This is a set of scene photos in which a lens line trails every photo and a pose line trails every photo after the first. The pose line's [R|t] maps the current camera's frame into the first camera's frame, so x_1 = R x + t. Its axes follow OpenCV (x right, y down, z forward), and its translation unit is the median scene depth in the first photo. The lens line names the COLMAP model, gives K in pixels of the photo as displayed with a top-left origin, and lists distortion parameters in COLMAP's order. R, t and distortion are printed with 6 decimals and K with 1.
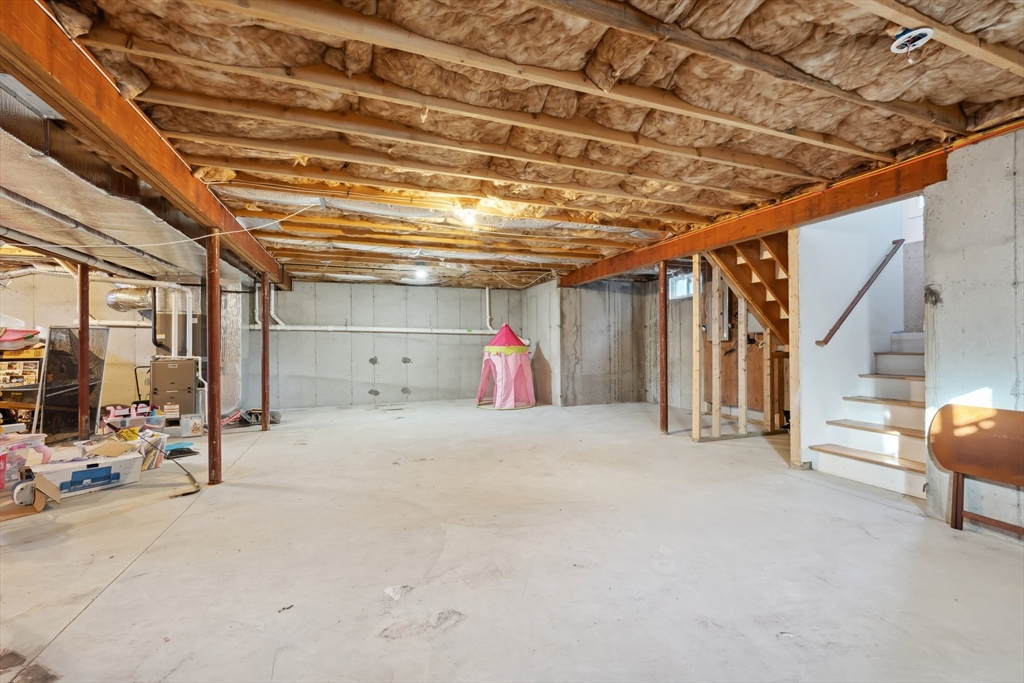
lens RADIAL K [[417.3, 0, 512.6], [0, 417.3, 336.5], [0, 0, 1]] dist [0.001008, 0.000057]
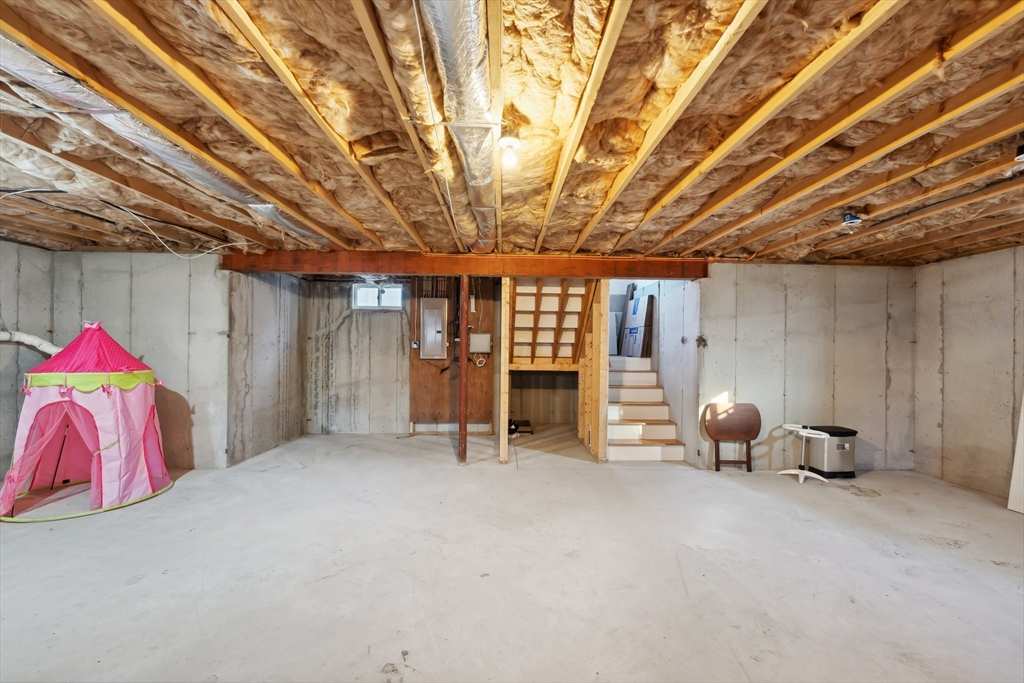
lens RADIAL K [[417.3, 0, 512.6], [0, 417.3, 336.5], [0, 0, 1]] dist [0.001008, 0.000057]
pose [[0.332285, 0.035152, 0.942524, -0.317458], [-0.027561, 0.999240, -0.027551, -0.016448], [-0.942776, -0.016822, 0.333001, 0.408581]]
